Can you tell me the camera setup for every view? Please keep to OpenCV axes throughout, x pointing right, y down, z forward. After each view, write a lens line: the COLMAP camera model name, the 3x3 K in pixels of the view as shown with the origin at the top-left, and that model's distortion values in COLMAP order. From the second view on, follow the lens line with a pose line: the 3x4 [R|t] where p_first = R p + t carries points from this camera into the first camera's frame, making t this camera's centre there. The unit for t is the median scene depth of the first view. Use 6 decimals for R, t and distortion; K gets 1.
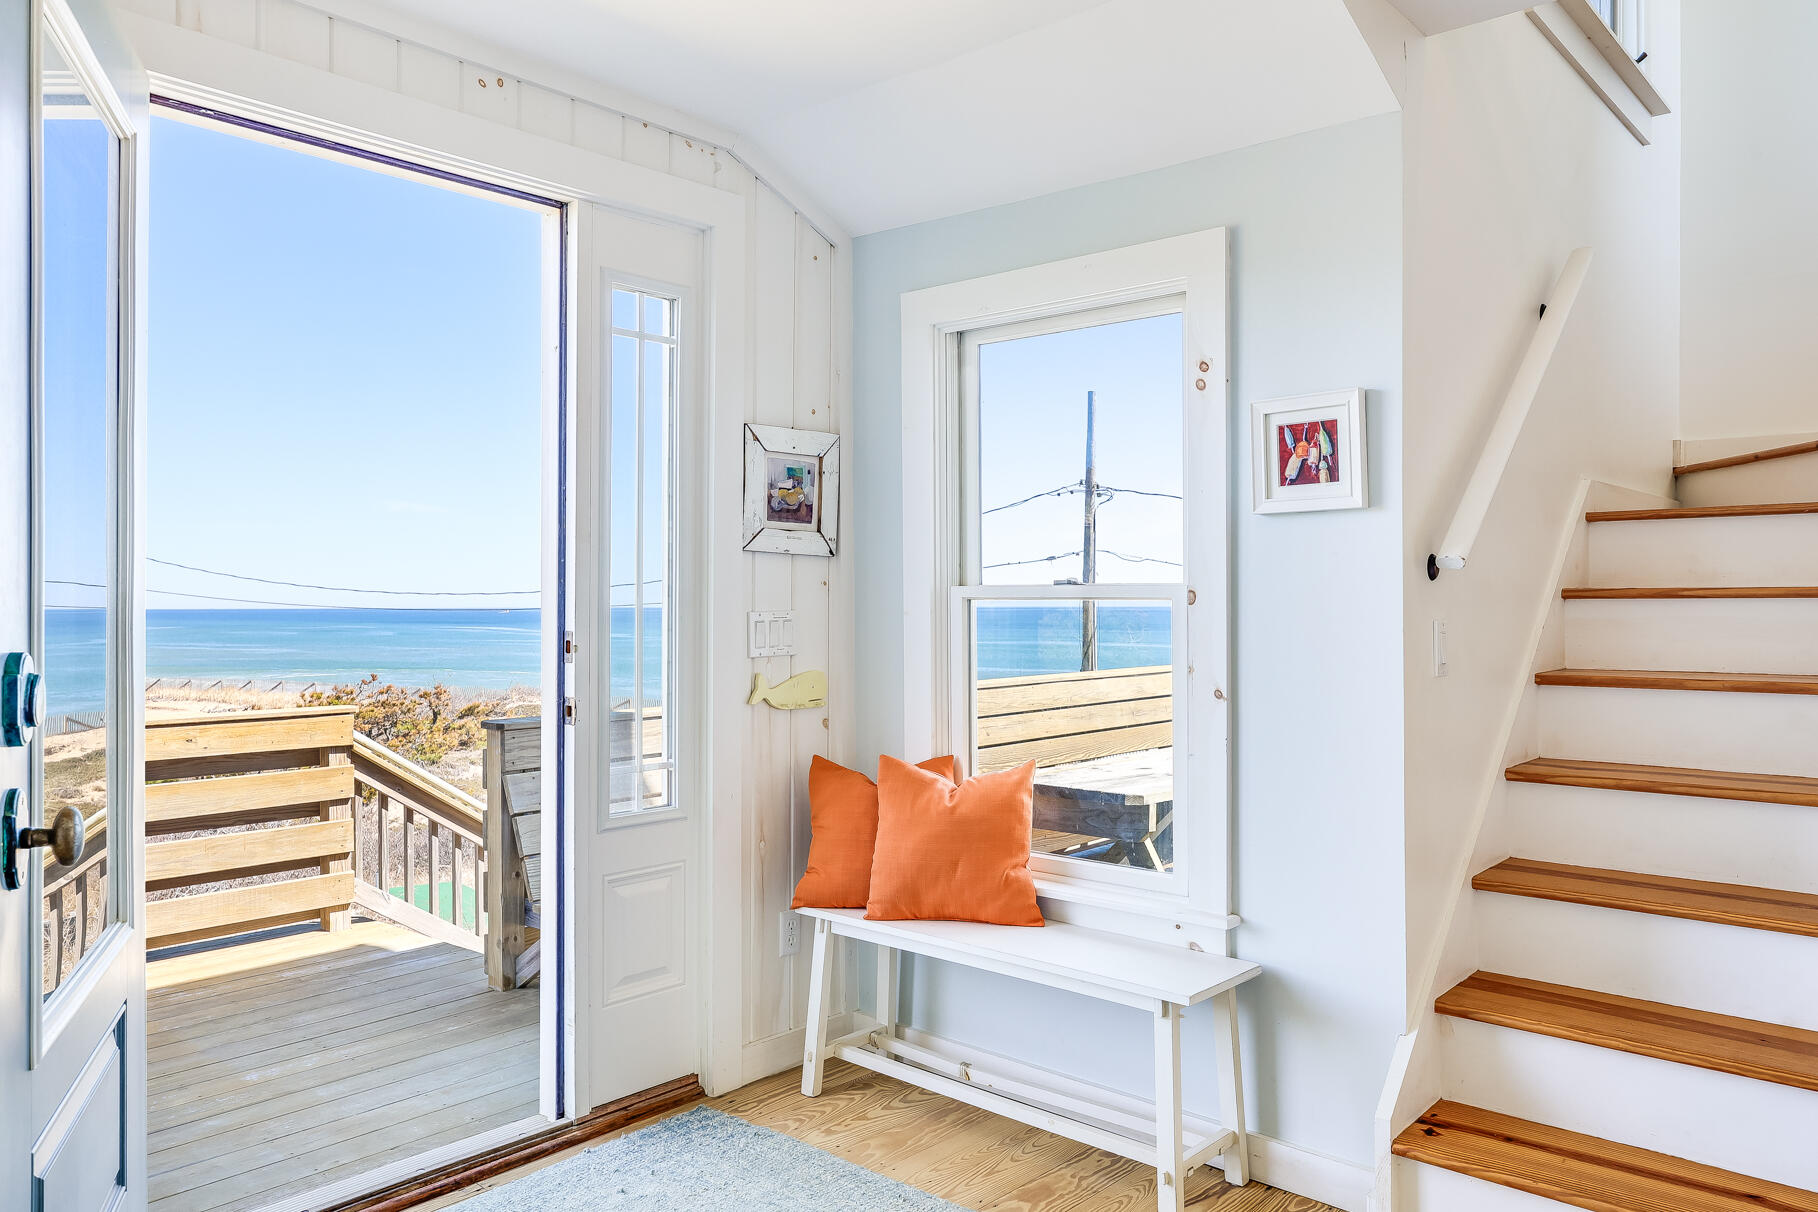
lens RADIAL K [[1283.4, 0, 913.0], [0, 1283.4, 593.2], [0, 0, 1]] dist [0.002813, -0.001548]
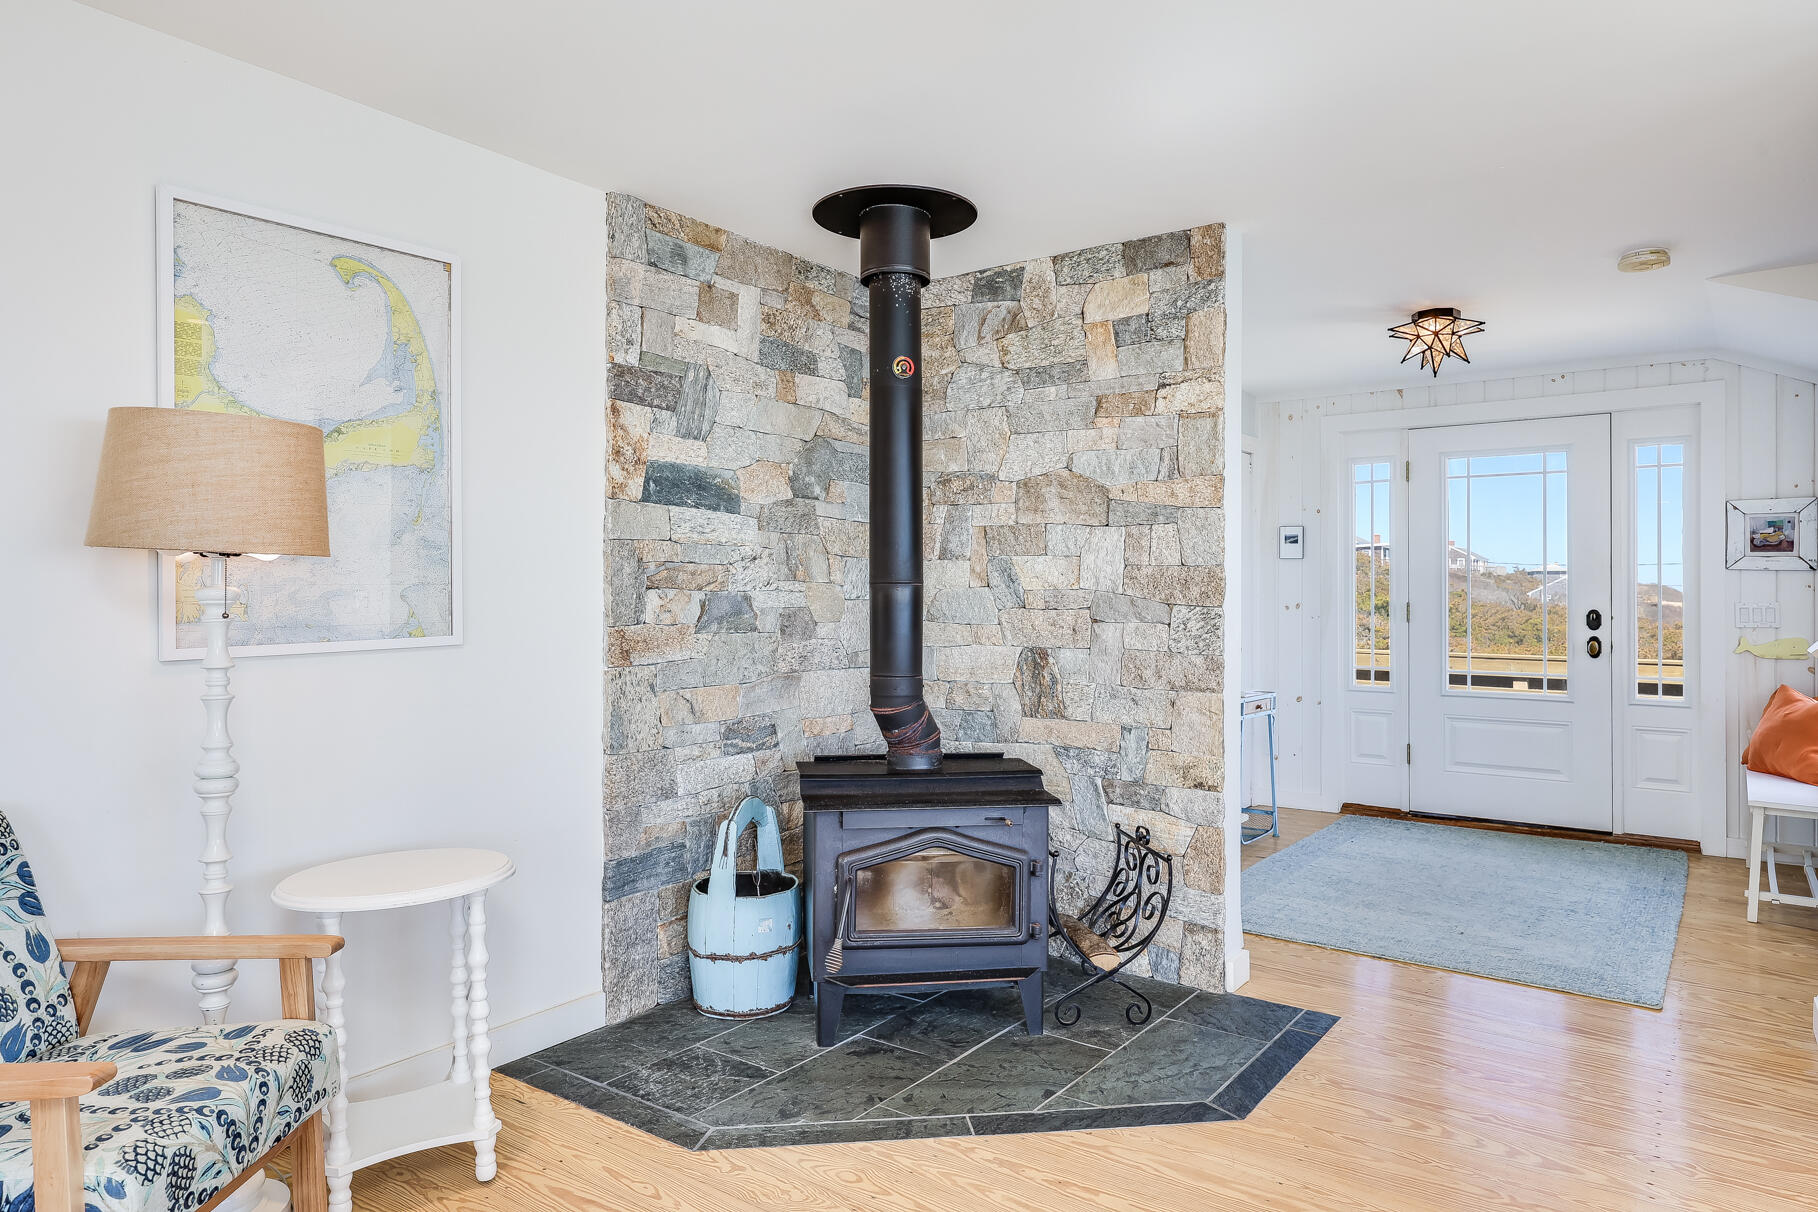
lens RADIAL K [[1122.3, 0, 910.0], [0, 1122.3, 588.0], [0, 0, 1]] dist [0.001219, 0.001056]
pose [[0.072272, 0.001704, -0.997384, 1.364400], [0.005971, 0.999980, 0.002141, -0.016302], [0.997367, -0.006111, 0.072260, -0.289883]]
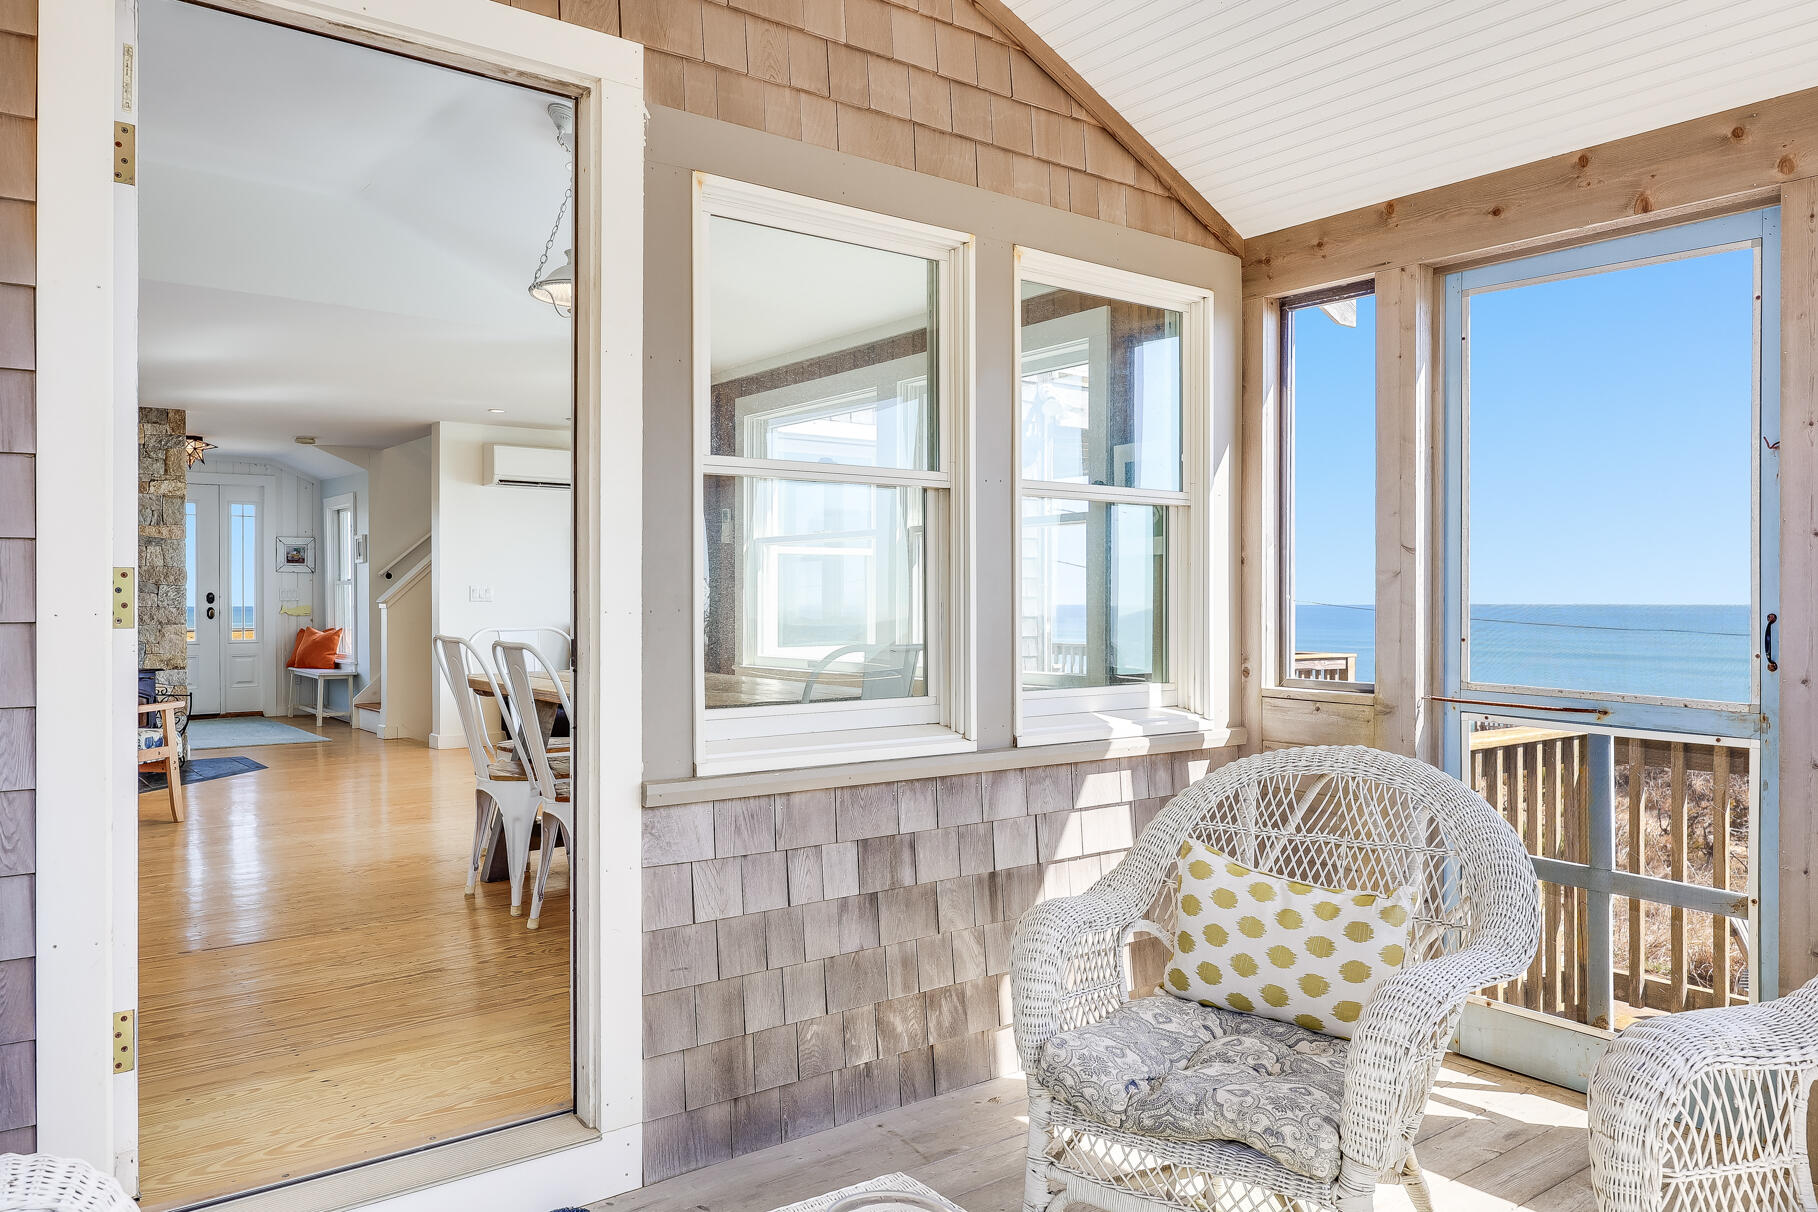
lens RADIAL K [[1283.4, 0, 913.0], [0, 1283.4, 593.2], [0, 0, 1]] dist [0.002813, -0.001548]
pose [[0.981702, 0.004048, -0.190379, 2.297502], [-0.002799, 0.999973, 0.006833, -0.001247], [0.190401, -0.006175, 0.981687, -2.207641]]
